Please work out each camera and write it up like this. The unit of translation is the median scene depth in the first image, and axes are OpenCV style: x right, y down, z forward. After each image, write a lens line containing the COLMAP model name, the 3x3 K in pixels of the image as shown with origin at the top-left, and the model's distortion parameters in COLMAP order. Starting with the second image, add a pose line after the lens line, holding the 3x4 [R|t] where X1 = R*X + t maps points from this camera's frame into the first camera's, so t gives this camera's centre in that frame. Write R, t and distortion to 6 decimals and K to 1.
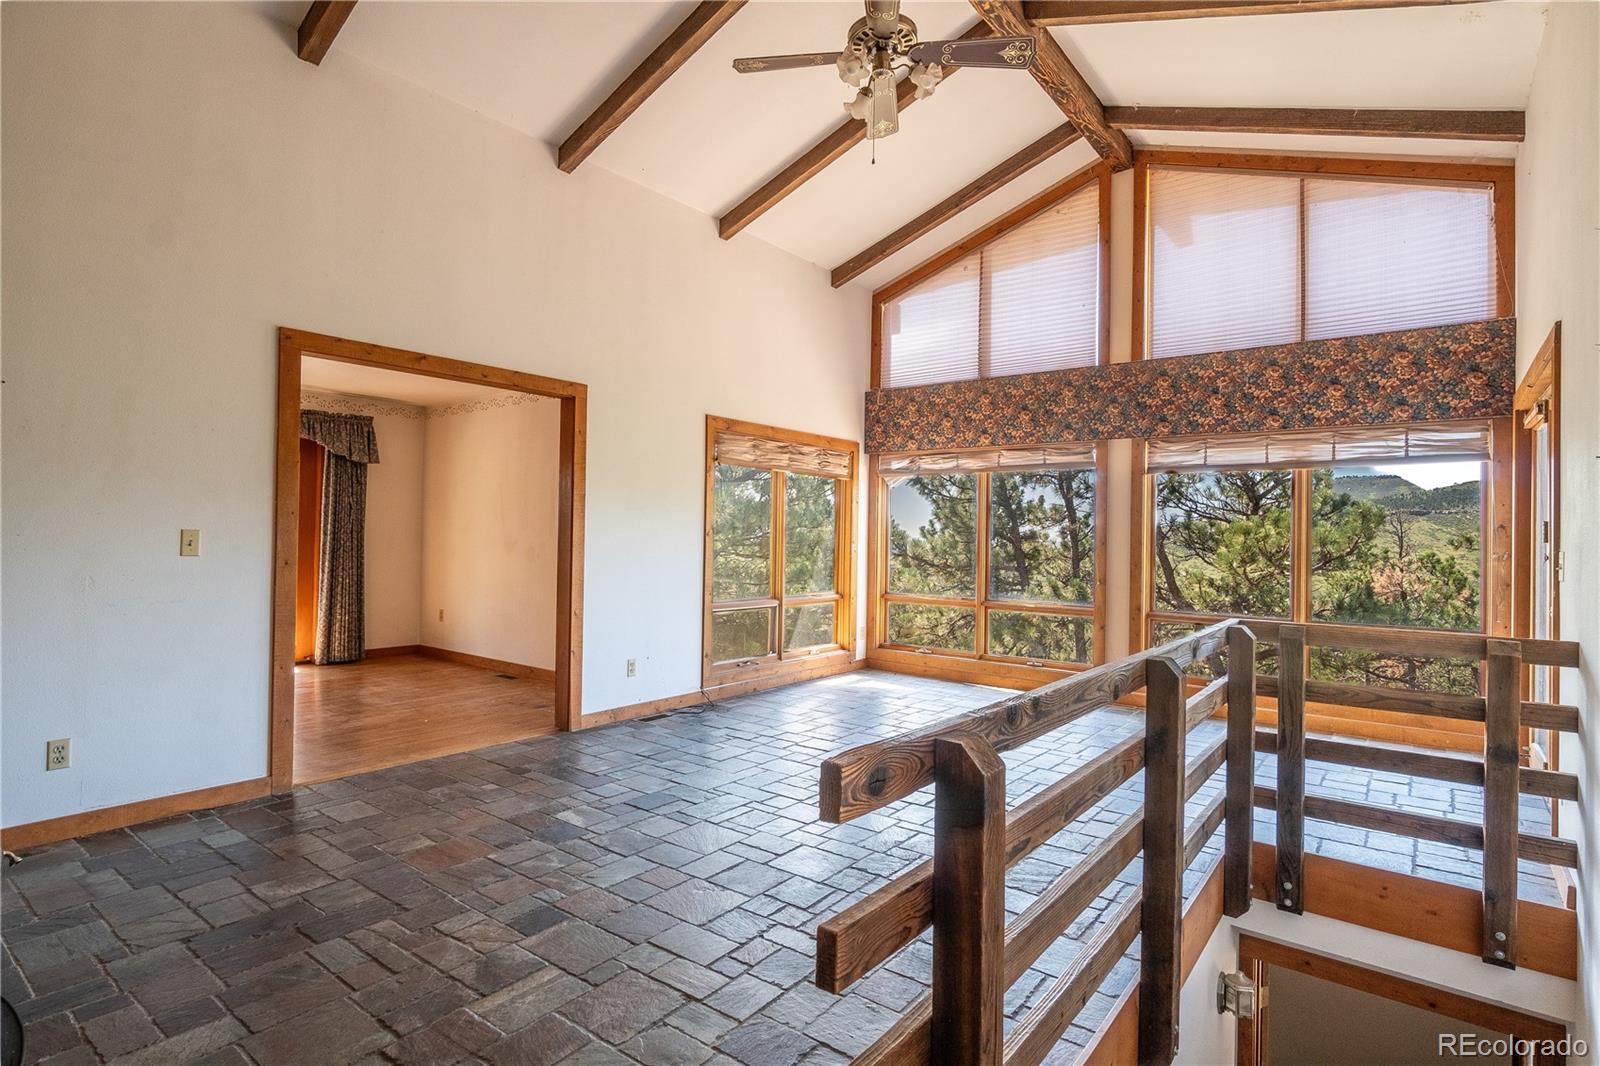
lens RADIAL K [[814.5, 0, 796.6], [0, 814.5, 530.7], [0, 0, 1]] dist [-0.001704, -0.000086]
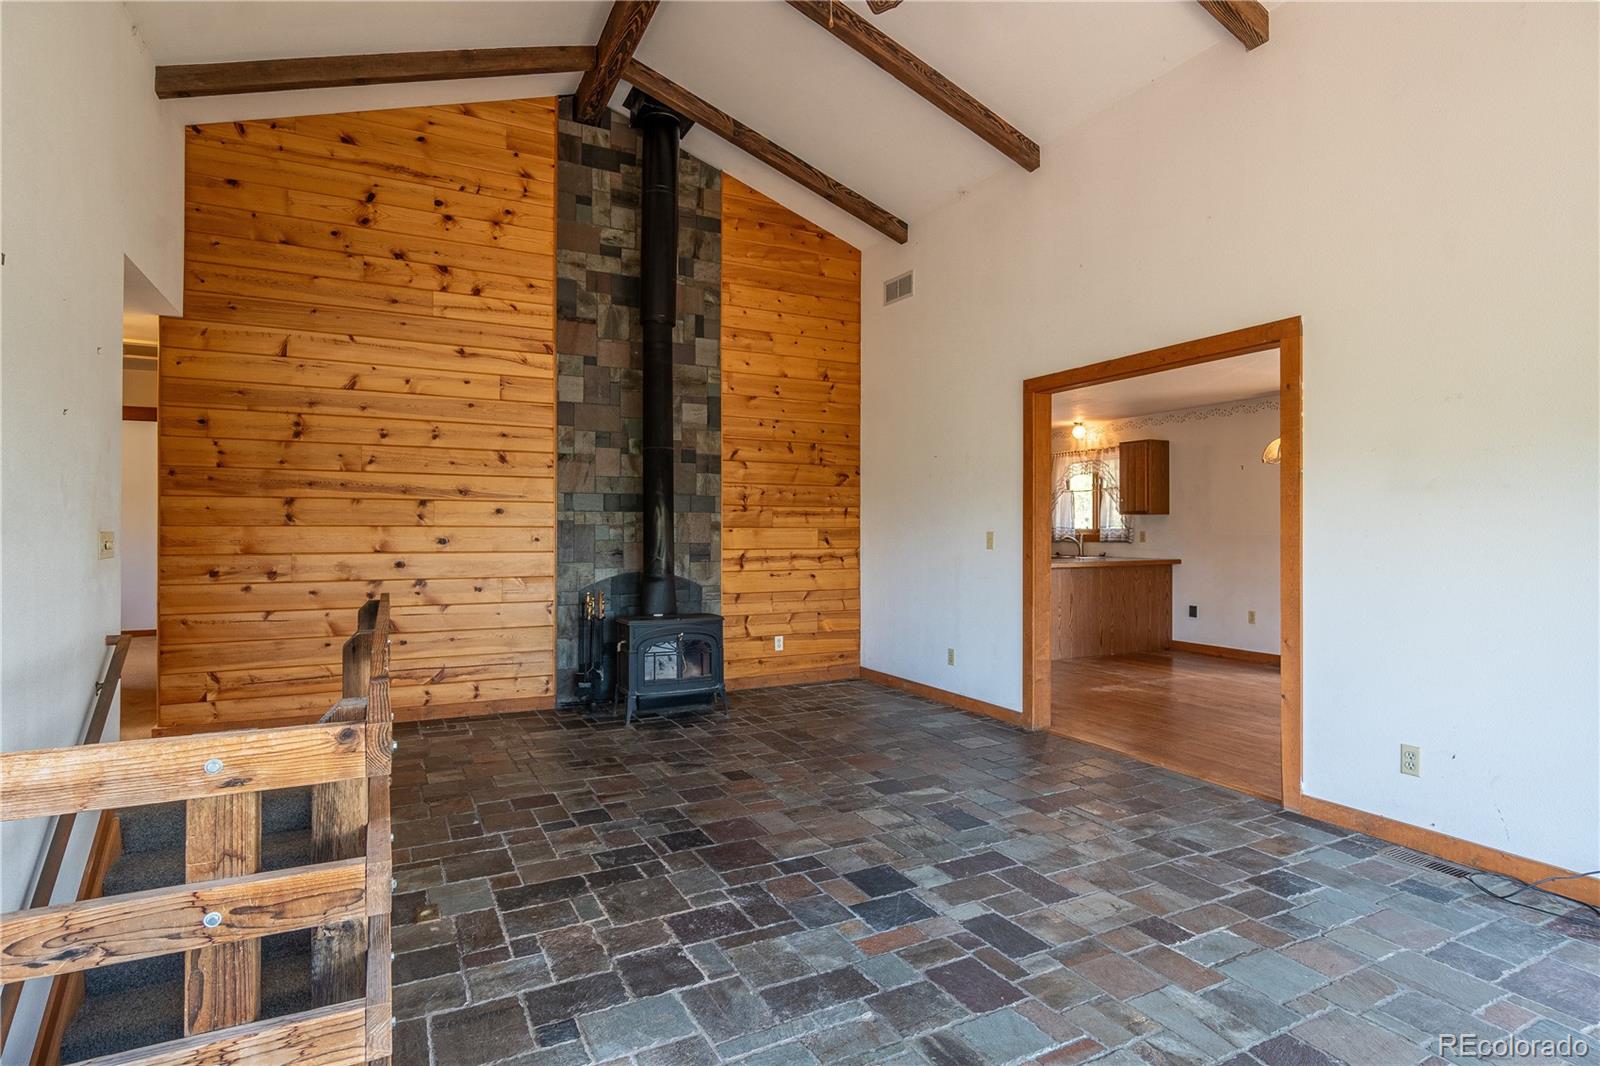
lens RADIAL K [[814.5, 0, 796.5], [0, 814.5, 531.9], [0, 0, 1]] dist [-0.001704, -0.000086]
pose [[-0.424381, -0.013519, -0.905383, 0.789925], [-0.001512, 0.999898, -0.014222, 0.020615], [0.905482, -0.004666, -0.424358, 1.306459]]
